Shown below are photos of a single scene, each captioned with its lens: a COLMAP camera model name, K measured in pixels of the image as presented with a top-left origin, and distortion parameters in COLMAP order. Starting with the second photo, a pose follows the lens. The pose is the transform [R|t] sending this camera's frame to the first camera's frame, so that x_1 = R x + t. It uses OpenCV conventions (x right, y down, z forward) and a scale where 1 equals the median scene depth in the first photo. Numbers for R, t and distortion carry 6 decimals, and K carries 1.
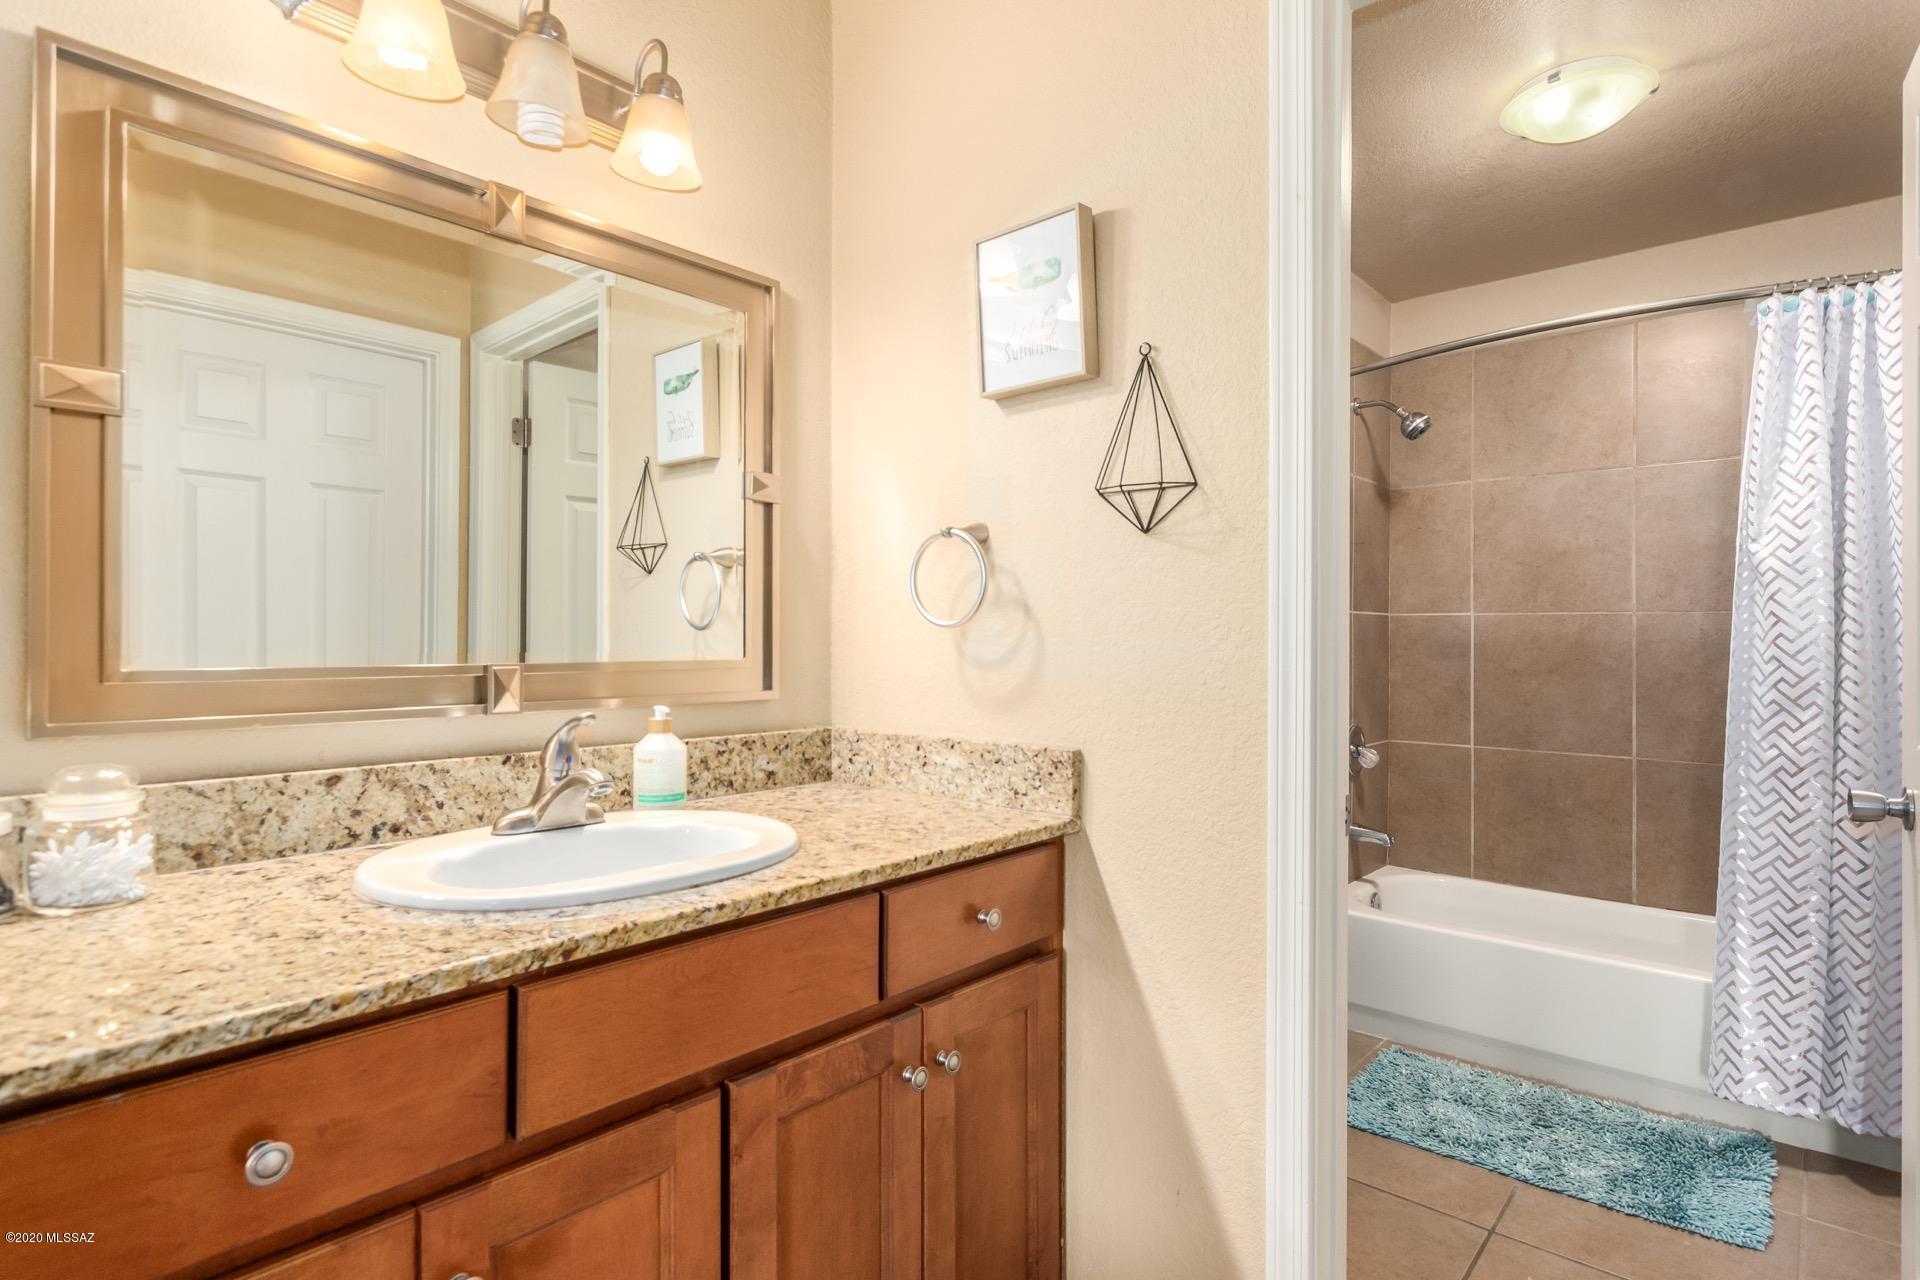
lens RADIAL K [[975.5, 0, 958.9], [0, 975.5, 638.6], [0, 0, 1]] dist [-0.002521, -0.002041]
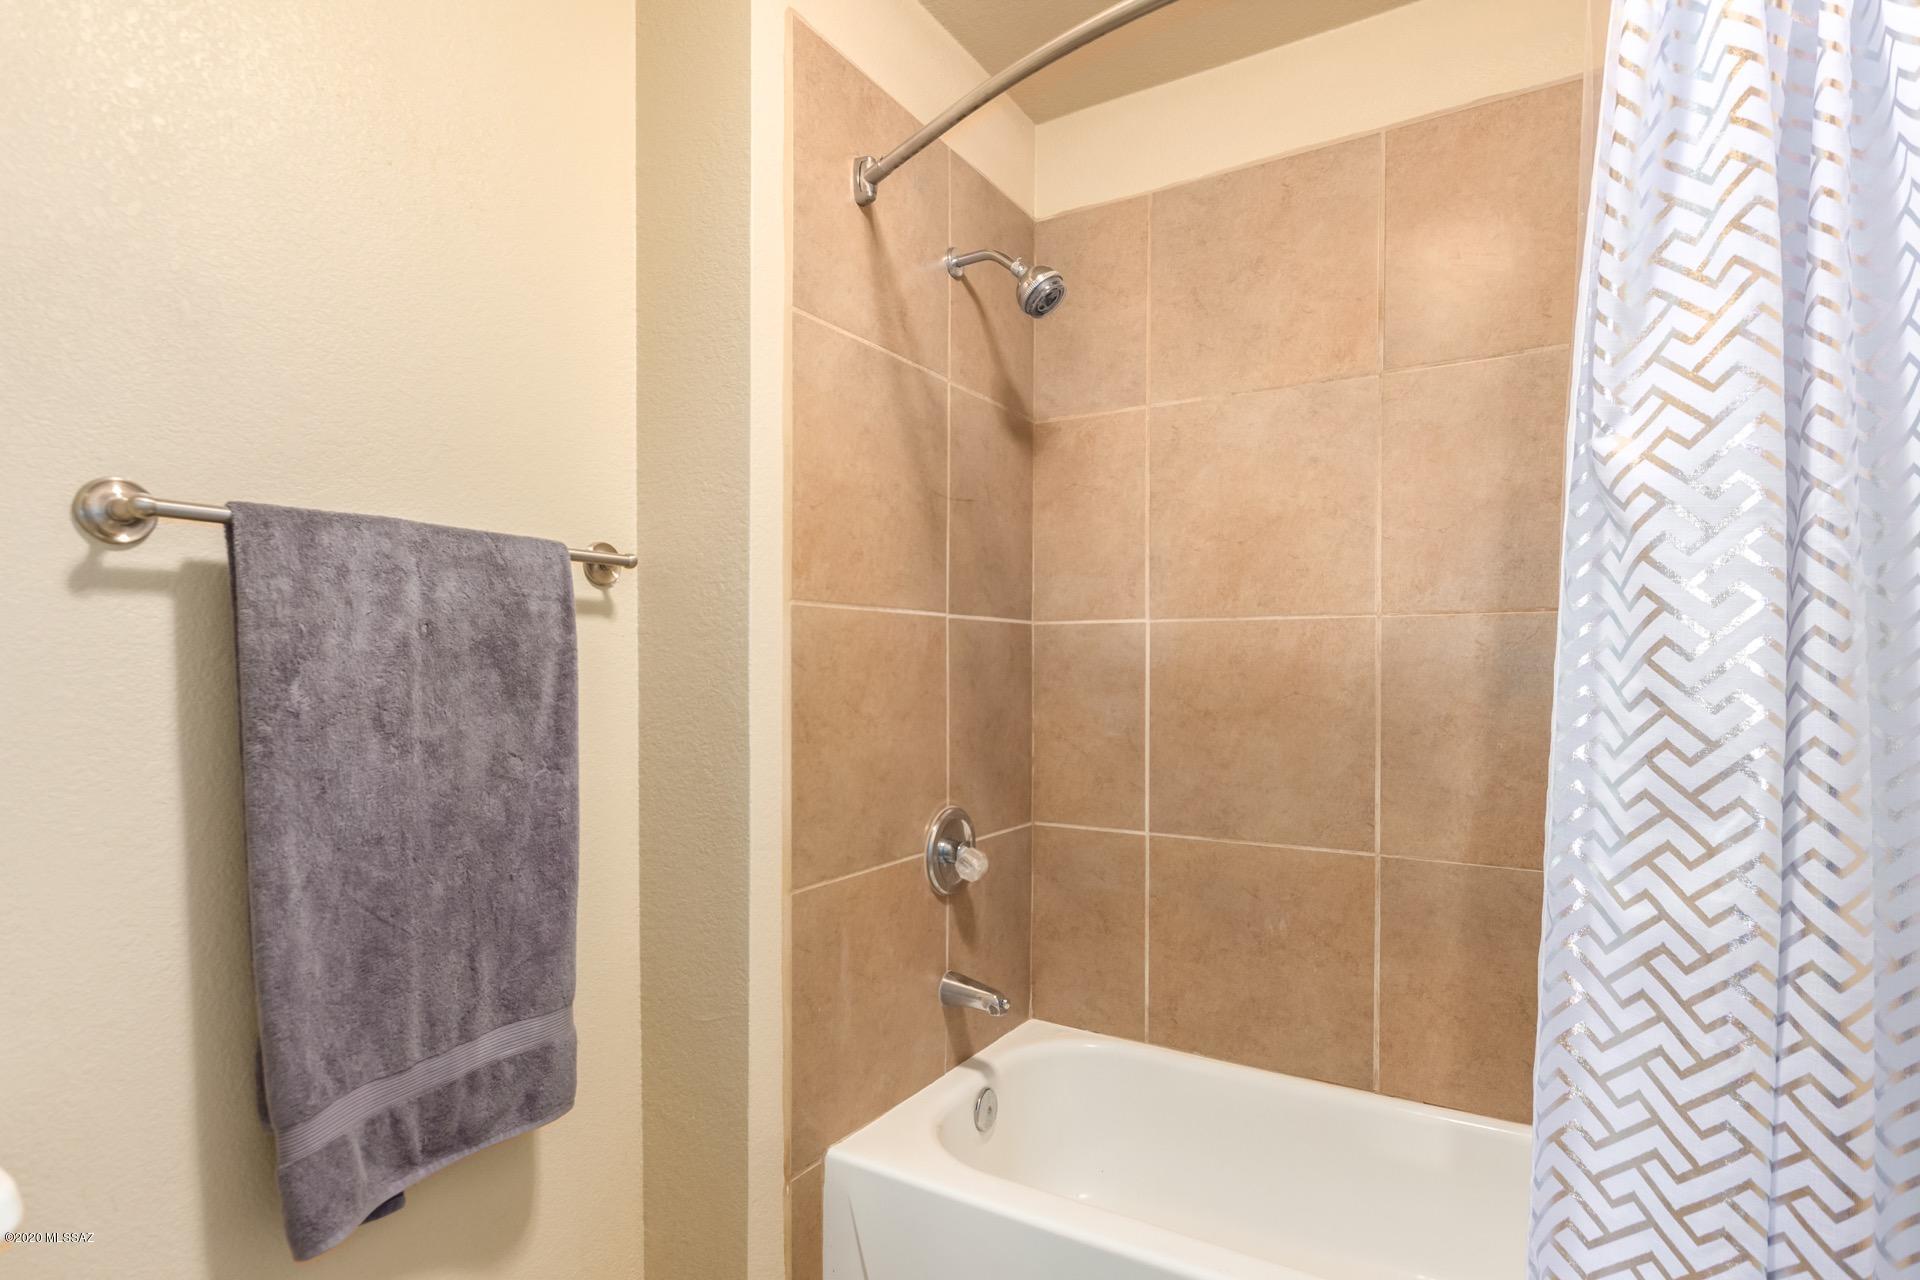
lens RADIAL K [[975.5, 0, 972.7], [0, 975.5, 691.5], [0, 0, 1]] dist [-0.002521, -0.002041]
pose [[0.981394, -0.008859, 0.191801, 0.407819], [0.004304, 0.999699, 0.024154, 0.005783], [-0.191957, -0.022879, 0.981137, 0.561423]]
